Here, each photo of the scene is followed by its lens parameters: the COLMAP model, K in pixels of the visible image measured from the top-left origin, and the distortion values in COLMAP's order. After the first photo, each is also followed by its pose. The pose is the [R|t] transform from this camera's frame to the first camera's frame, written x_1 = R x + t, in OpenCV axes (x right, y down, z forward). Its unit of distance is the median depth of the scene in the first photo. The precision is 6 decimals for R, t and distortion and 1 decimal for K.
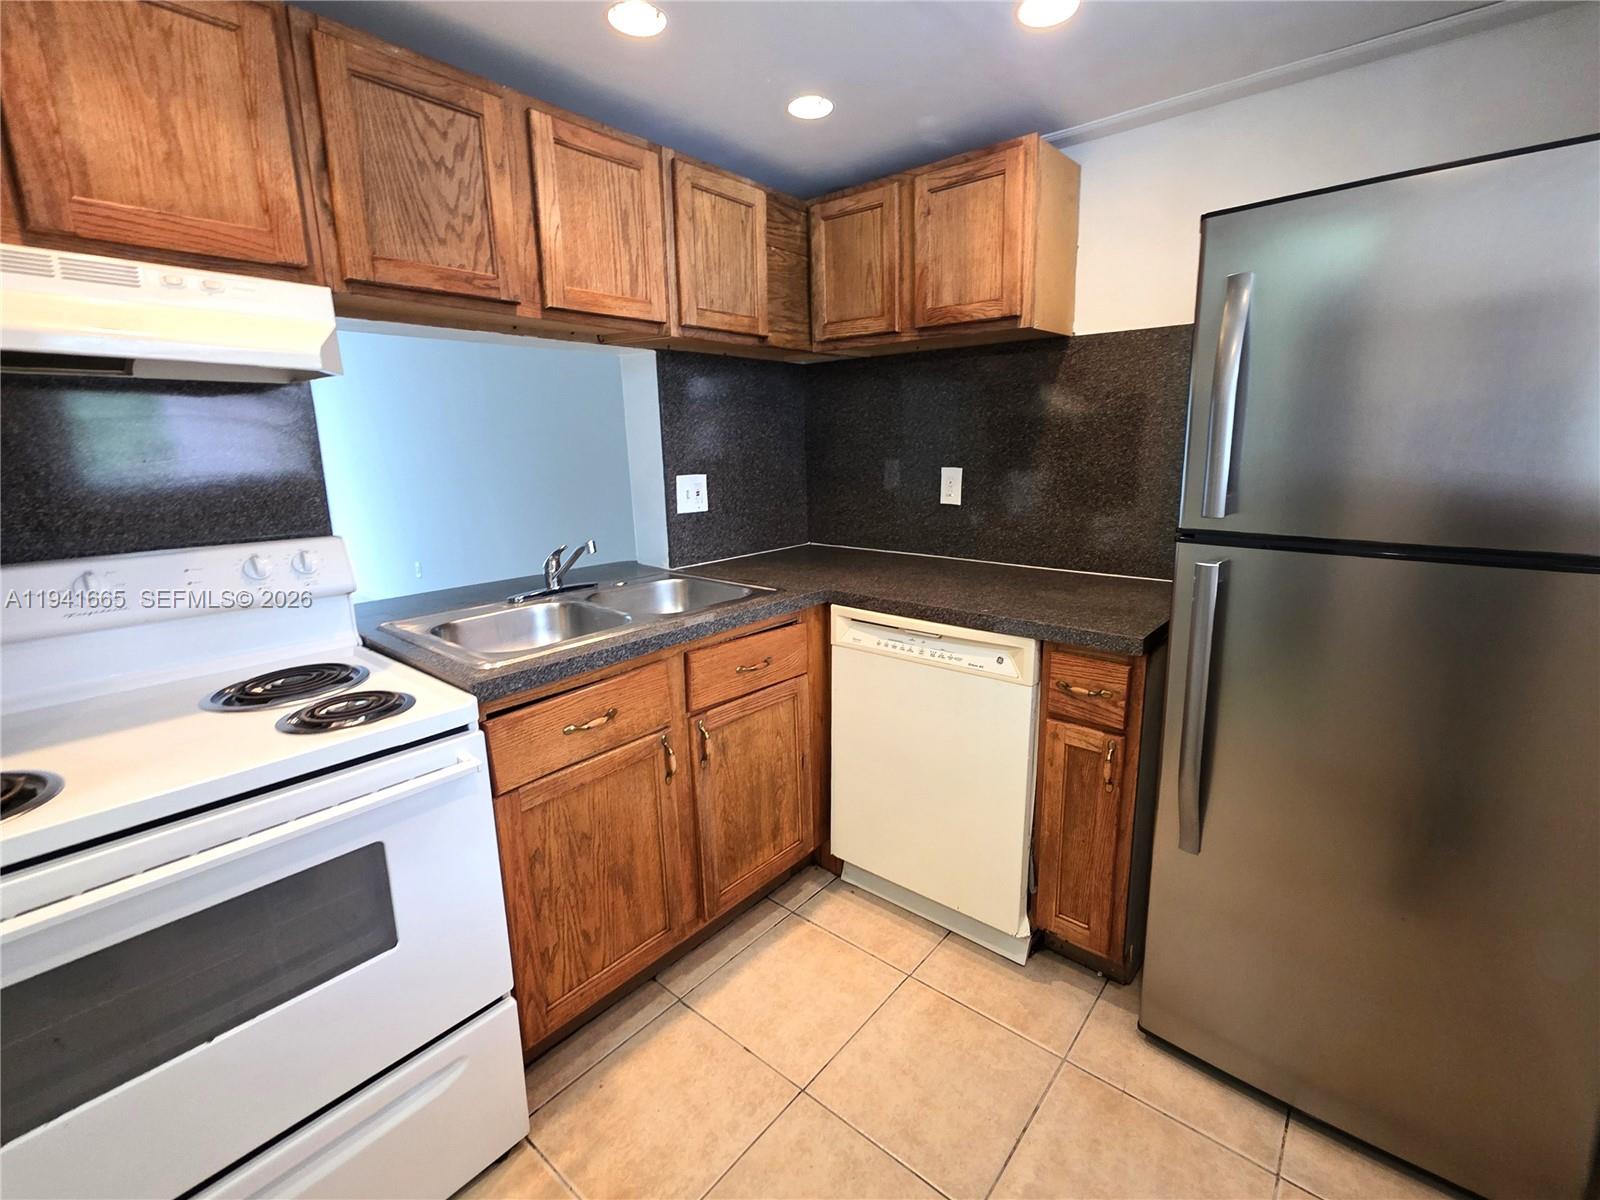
lens RADIAL K [[666.2, 0, 791.9], [0, 666.2, 588.6], [0, 0, 1]] dist [-0.003036, -0.000295]
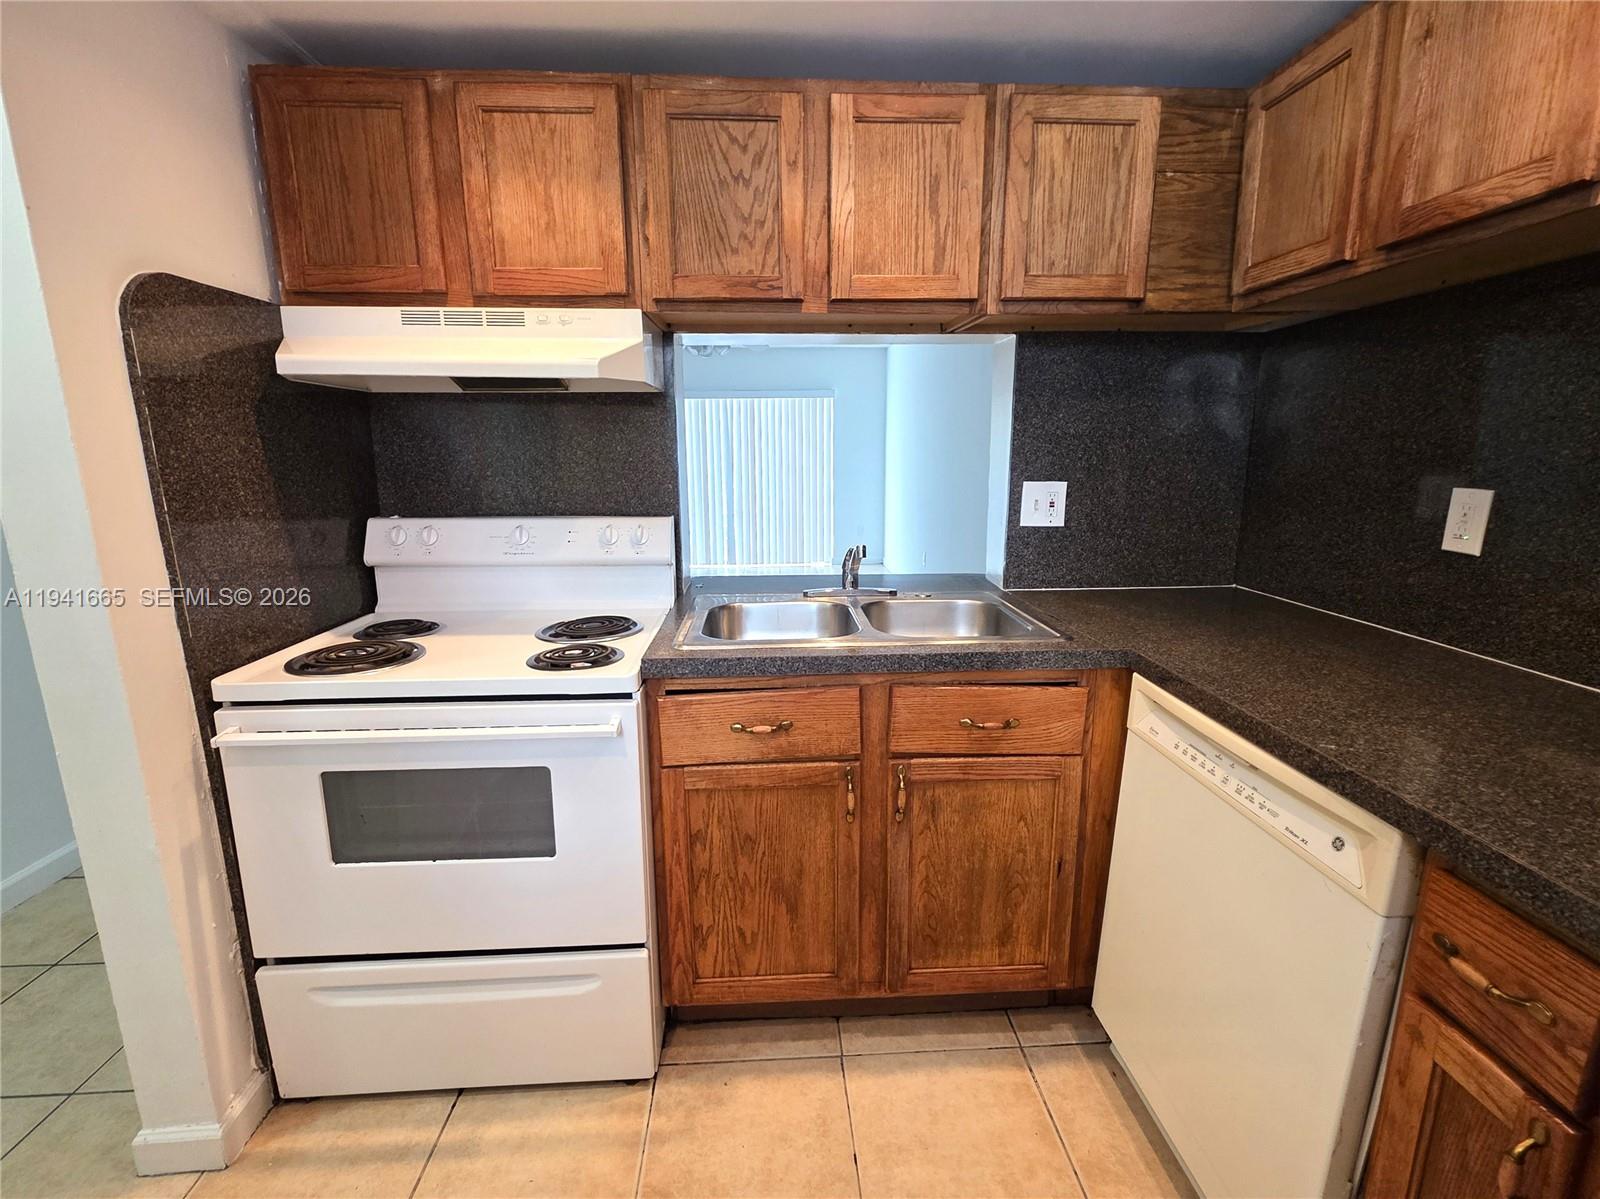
lens RADIAL K [[666.2, 0, 799.2], [0, 666.2, 599.2], [0, 0, 1]] dist [-0.003036, -0.000295]
pose [[0.706865, 0.165290, -0.687765, 0.324745], [-0.158627, 0.984592, 0.073594, -0.055477], [0.689333, 0.057077, 0.722193, 0.281017]]
